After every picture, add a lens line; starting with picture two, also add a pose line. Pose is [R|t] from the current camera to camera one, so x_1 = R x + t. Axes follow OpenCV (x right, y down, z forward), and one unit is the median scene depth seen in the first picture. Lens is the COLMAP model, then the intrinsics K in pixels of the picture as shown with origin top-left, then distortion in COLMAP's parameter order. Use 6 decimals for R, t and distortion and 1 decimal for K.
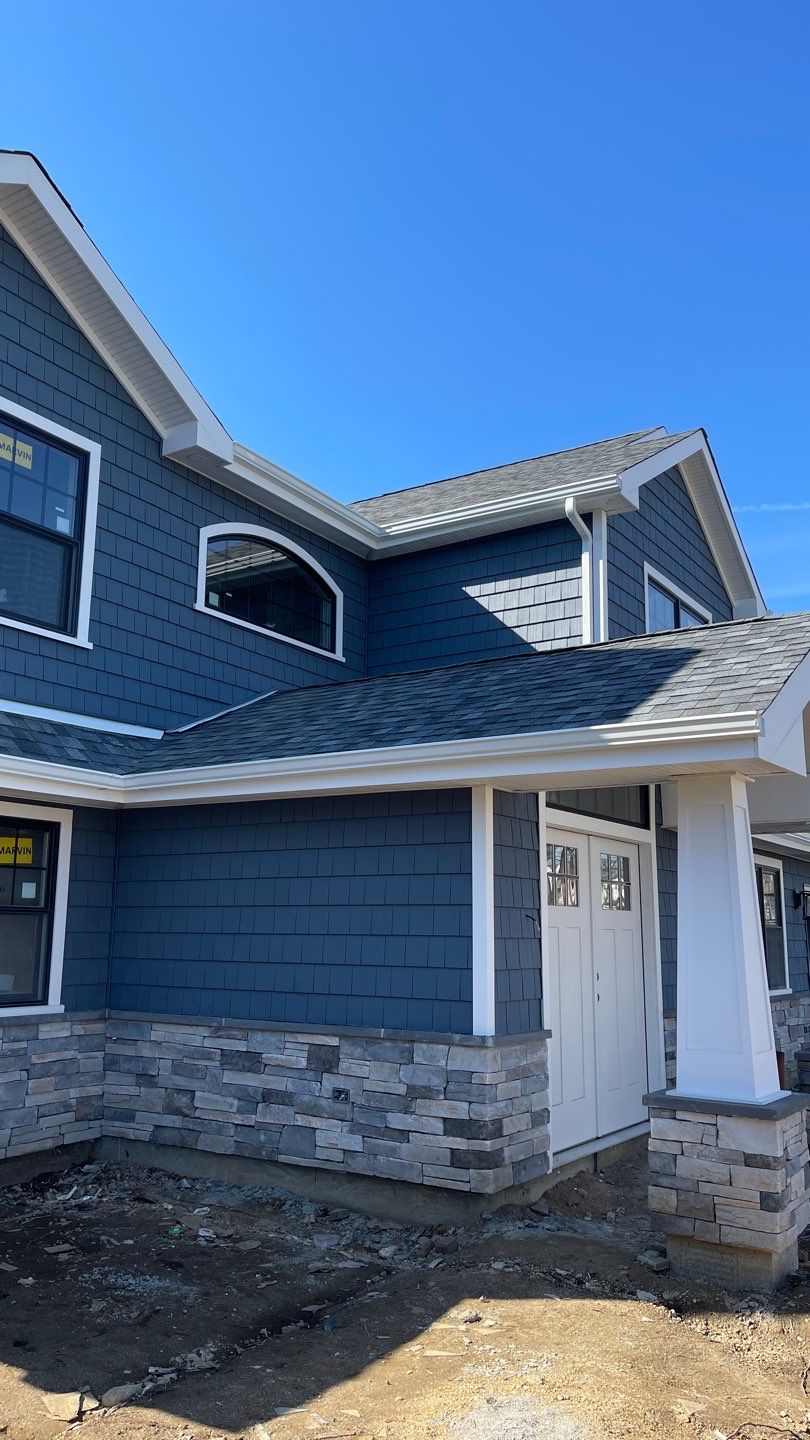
lens RADIAL K [[1097.2, 0, 400.8], [0, 1097.2, 732.2], [0, 0, 1]] dist [0.063381, -0.076909]
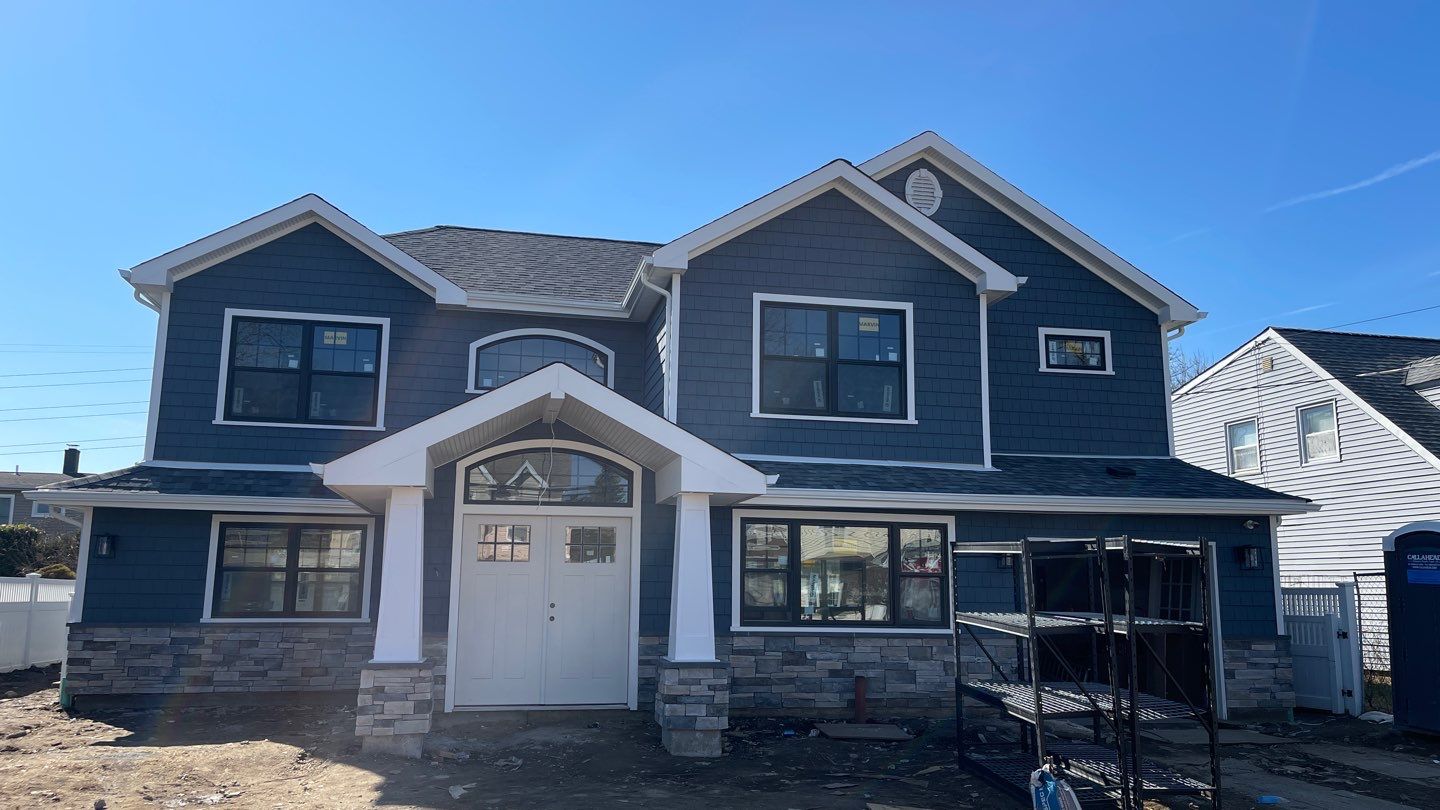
lens RADIAL K [[1097.2, 0, 718.4], [0, 1097.2, 405.1], [0, 0, 1]] dist [0.063381, -0.076909]
pose [[0.706142, -0.122312, -0.697426, 1.520090], [0.125740, 0.990974, -0.046482, 0.043066], [0.696816, -0.054872, 0.715148, 0.060005]]
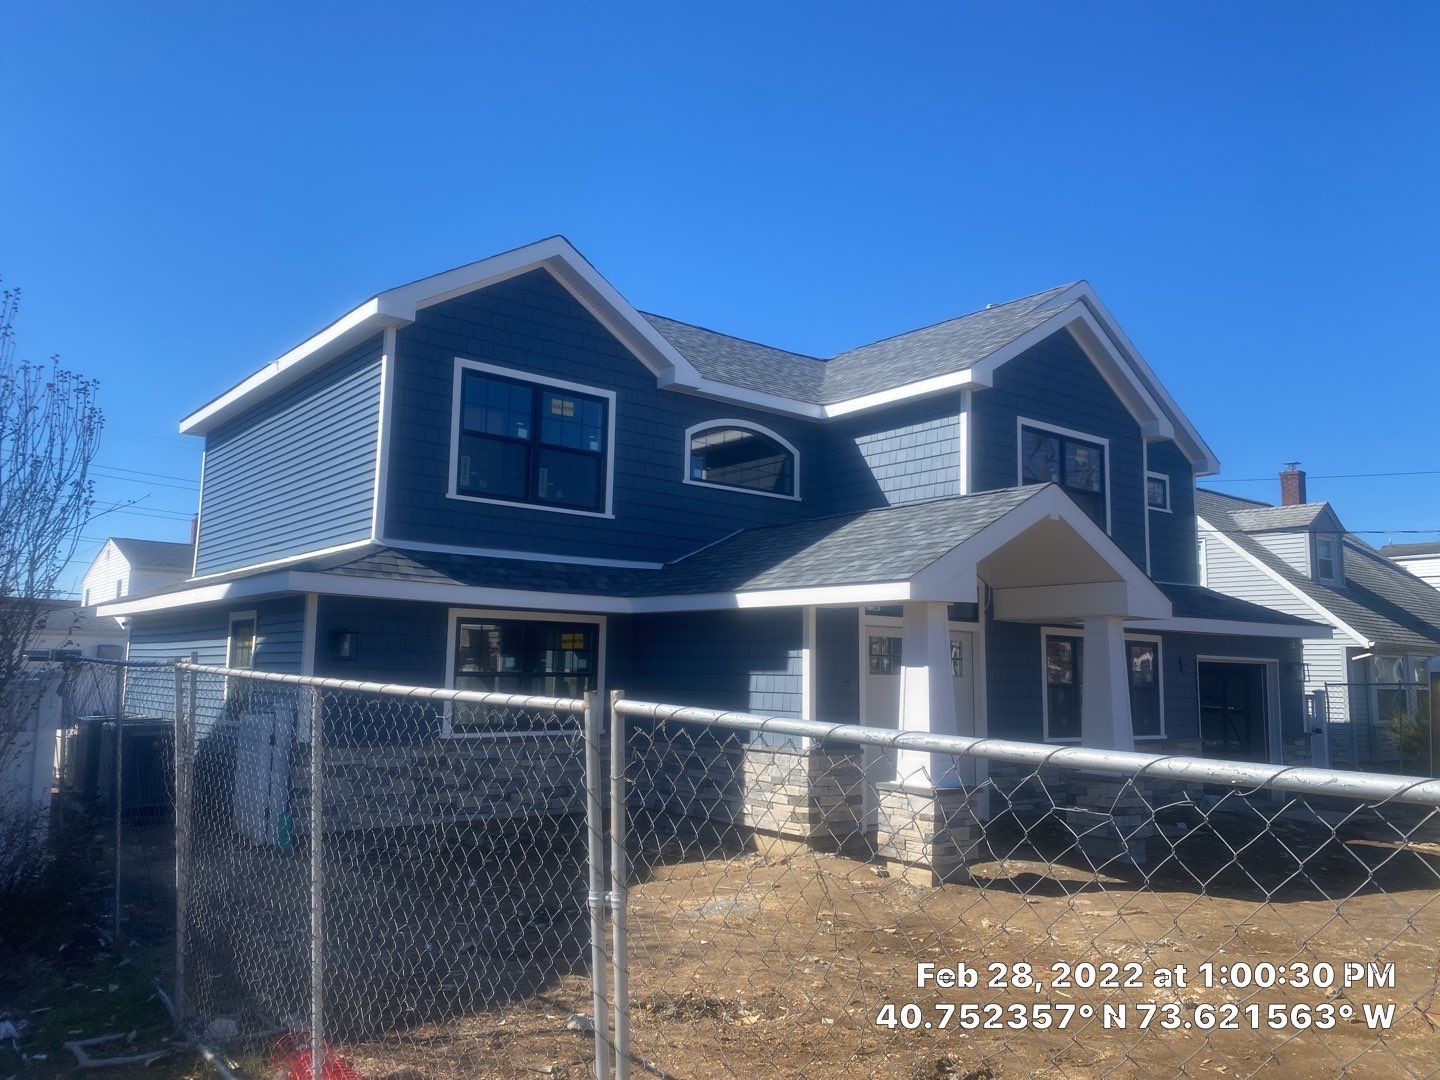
lens RADIAL K [[1106.5, 0, 721.6], [0, 1106.5, 534.1], [0, 0, 1]] dist [0.060452, -0.085009]
pose [[0.952369, -0.034515, -0.302989, 0.402434], [0.049000, 0.997984, 0.040335, -0.118593], [0.300986, -0.053261, 0.952140, -0.574651]]
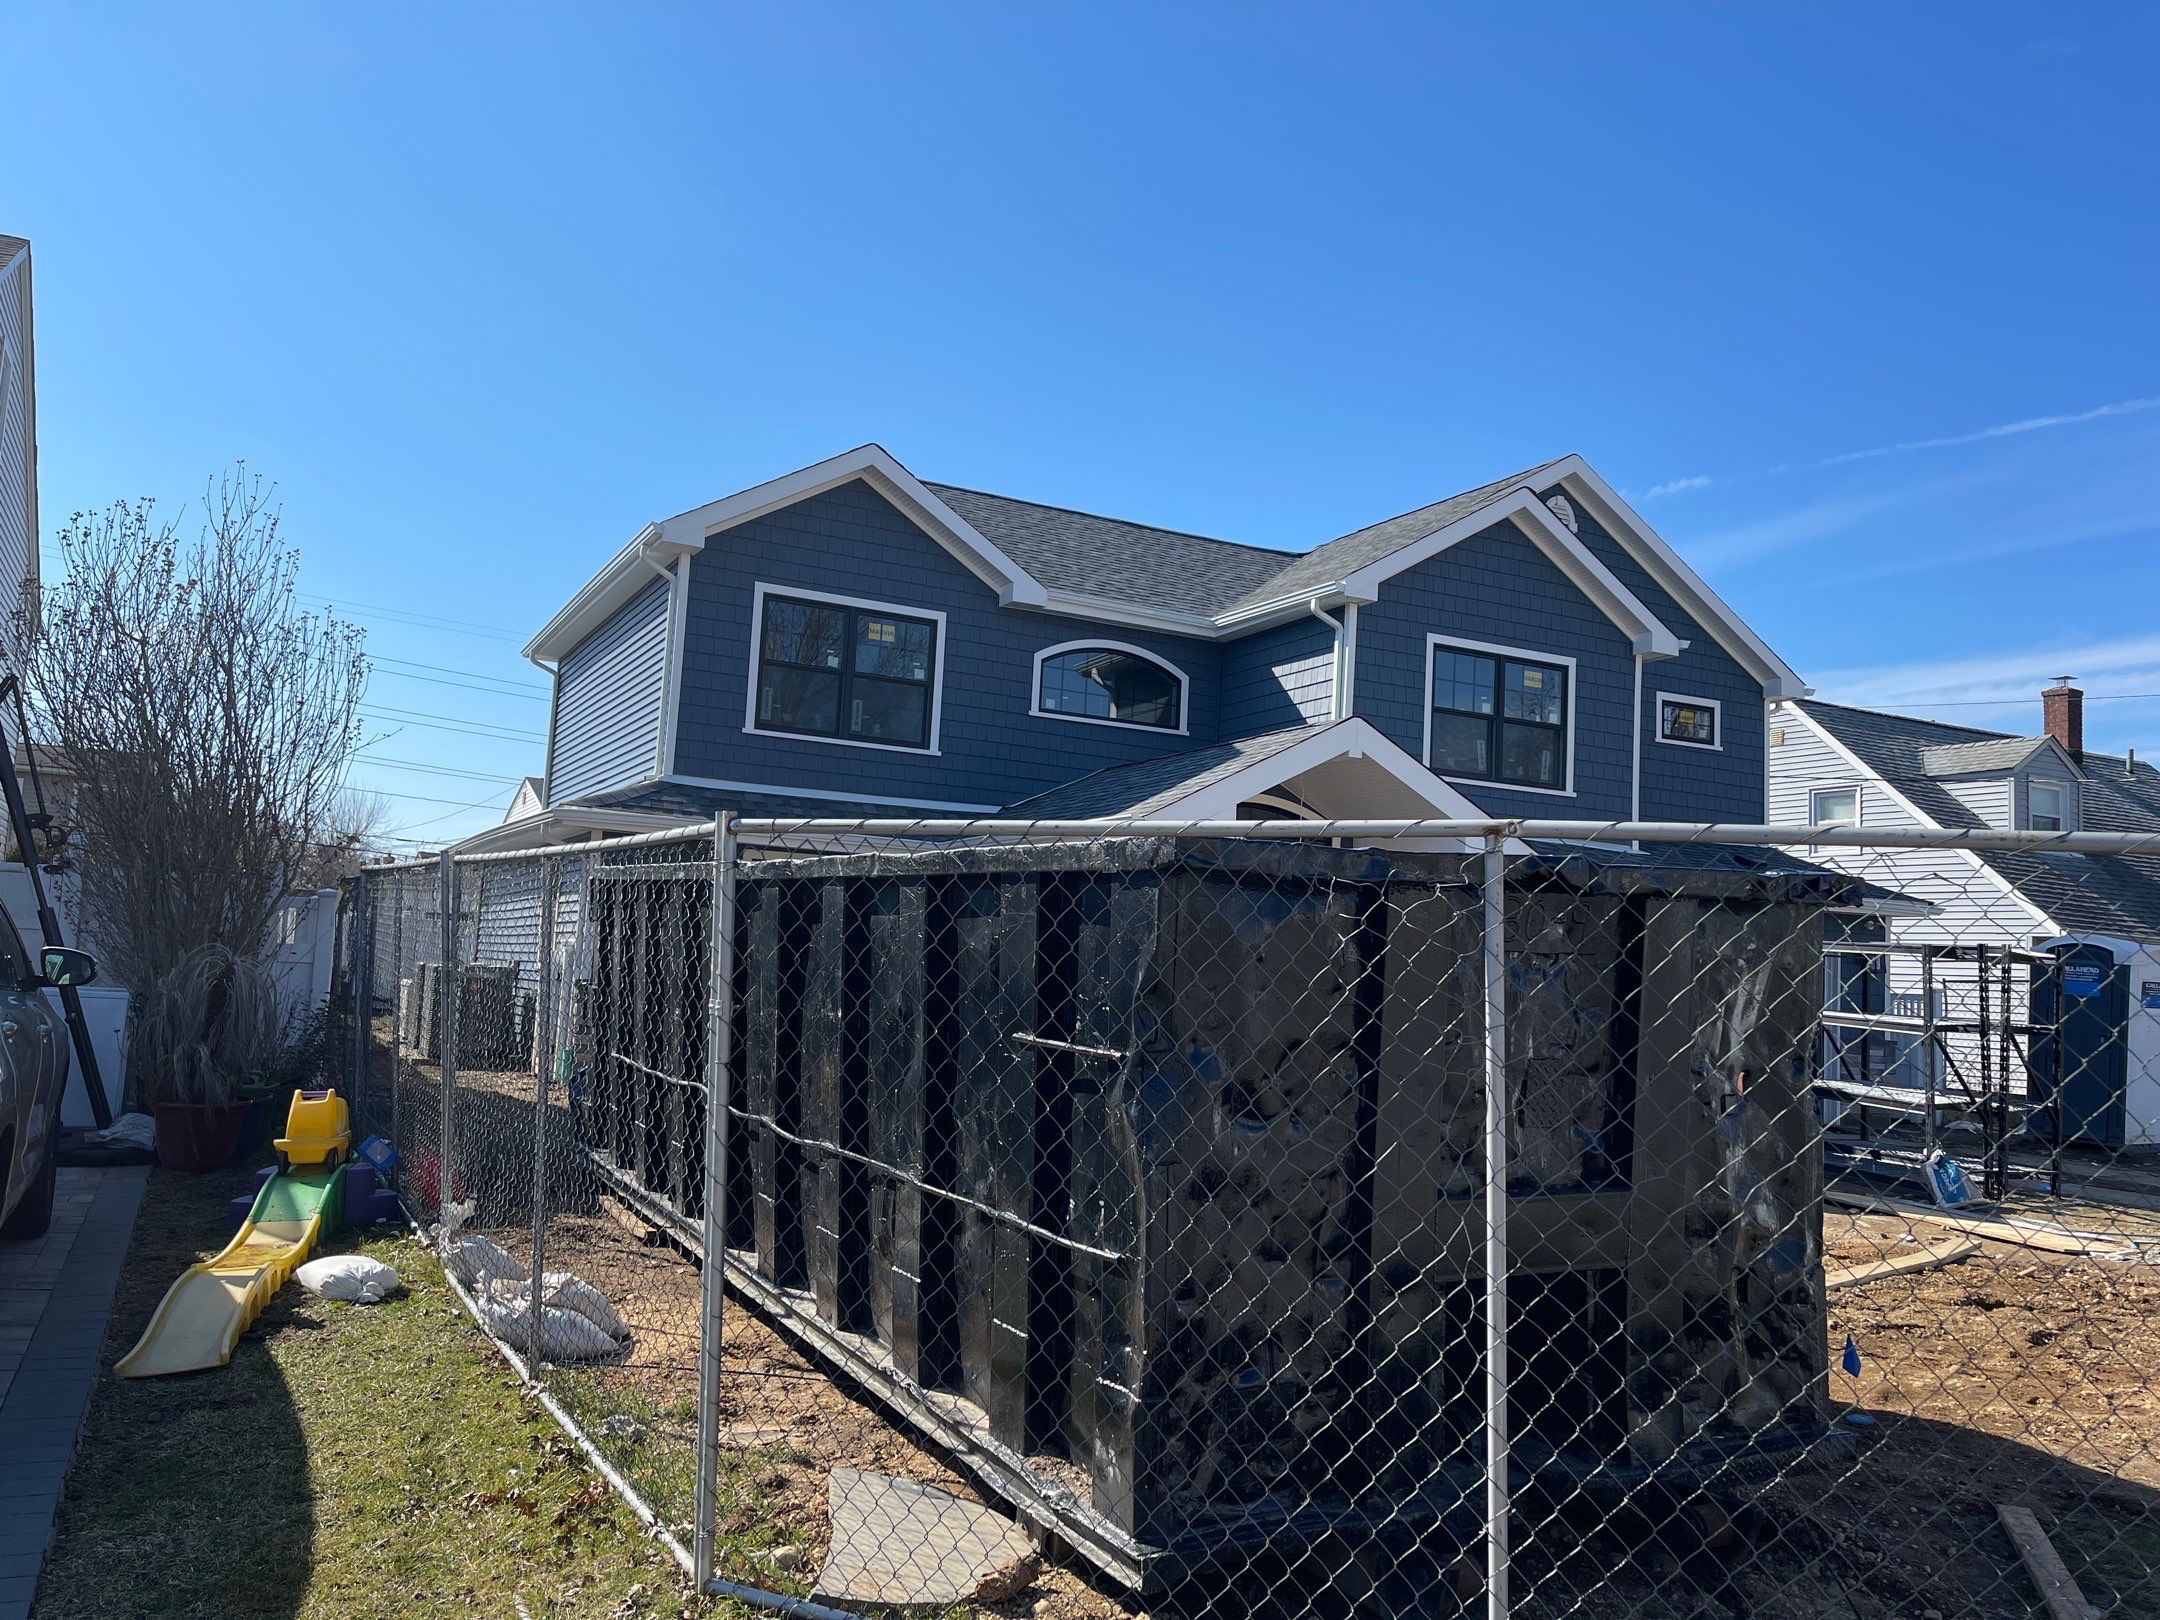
lens RADIAL K [[1659.7, 0, 1093.2], [0, 1659.7, 816.5], [0, 0, 1]] dist [0.060452, -0.085009]
pose [[0.871735, -0.017504, -0.489666, 1.056273], [0.049780, 0.997355, 0.052969, -0.107886], [0.487443, -0.070551, 0.870300, -0.906785]]
